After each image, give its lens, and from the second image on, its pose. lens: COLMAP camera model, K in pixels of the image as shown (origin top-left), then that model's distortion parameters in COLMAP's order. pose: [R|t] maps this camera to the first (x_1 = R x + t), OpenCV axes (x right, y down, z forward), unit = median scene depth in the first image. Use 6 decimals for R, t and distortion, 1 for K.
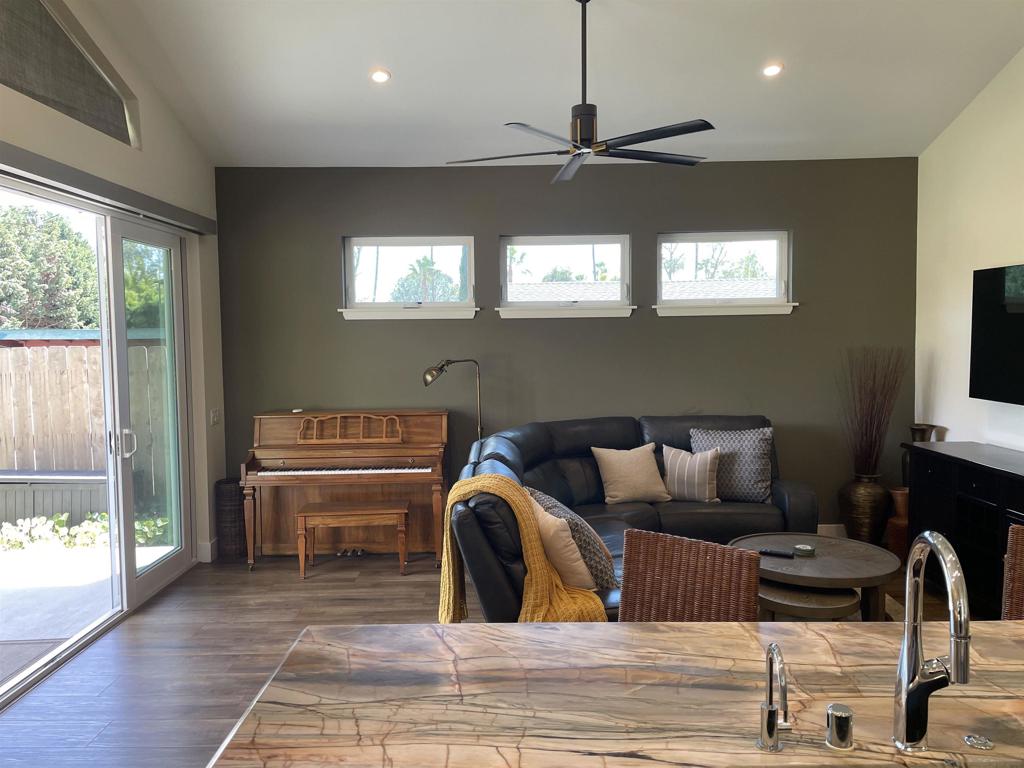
lens RADIAL K [[766.5, 0, 508.7], [0, 766.5, 380.9], [0, 0, 1]] dist [0.102705, -0.131465]
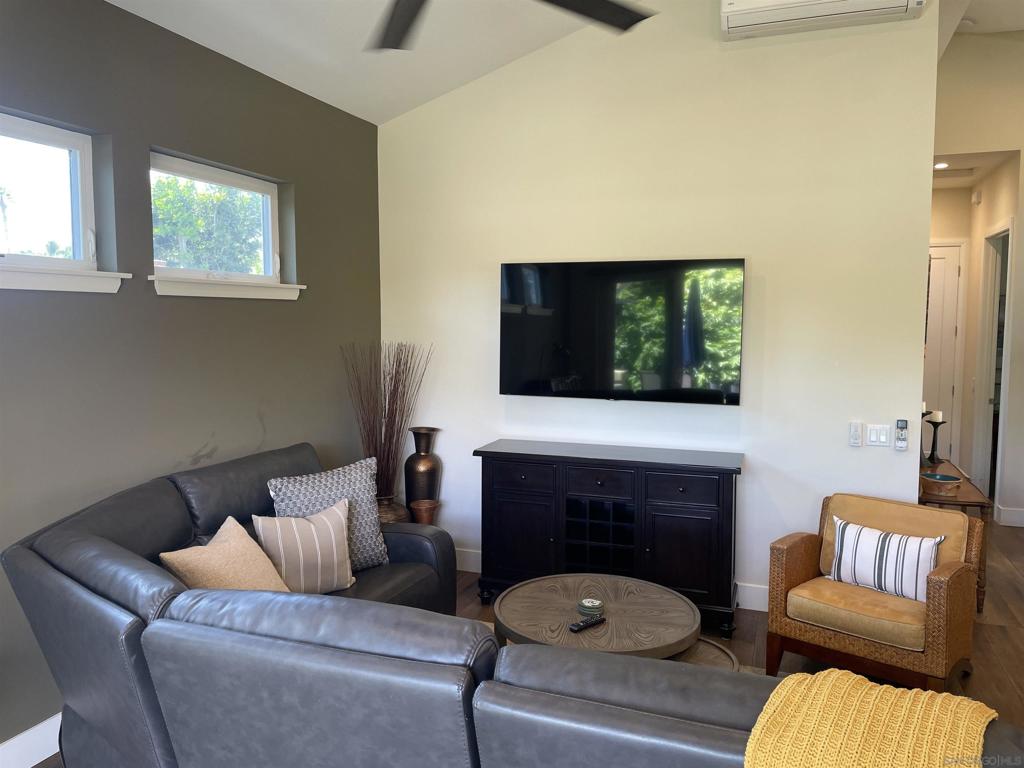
lens RADIAL K [[766.5, 0, 508.7], [0, 766.5, 380.9], [0, 0, 1]] dist [0.102705, -0.131465]
pose [[0.352562, -0.063360, 0.933641, -0.278946], [0.050847, 0.997528, 0.048495, -0.038826], [-0.934406, 0.030375, 0.354913, 0.614105]]
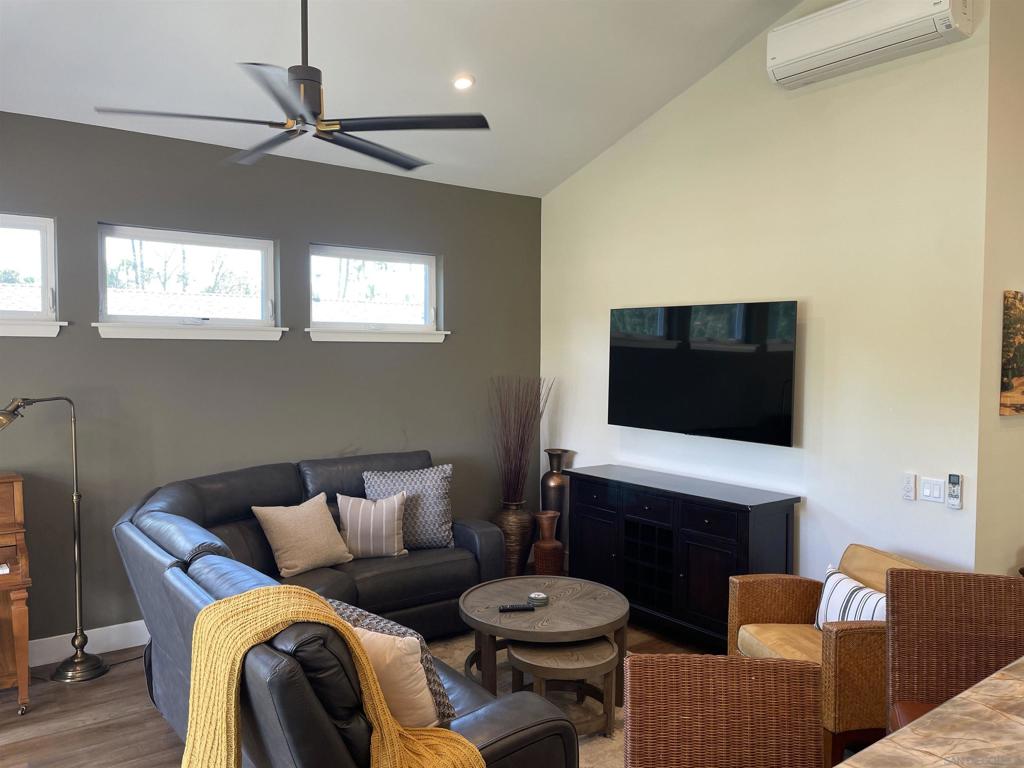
lens RADIAL K [[766.5, 0, 508.7], [0, 766.5, 380.9], [0, 0, 1]] dist [0.102705, -0.131465]
pose [[0.794931, -0.008024, 0.606647, -0.164854], [0.021268, 0.999667, -0.014646, -0.025034], [-0.606327, 0.024544, 0.794836, 0.213842]]
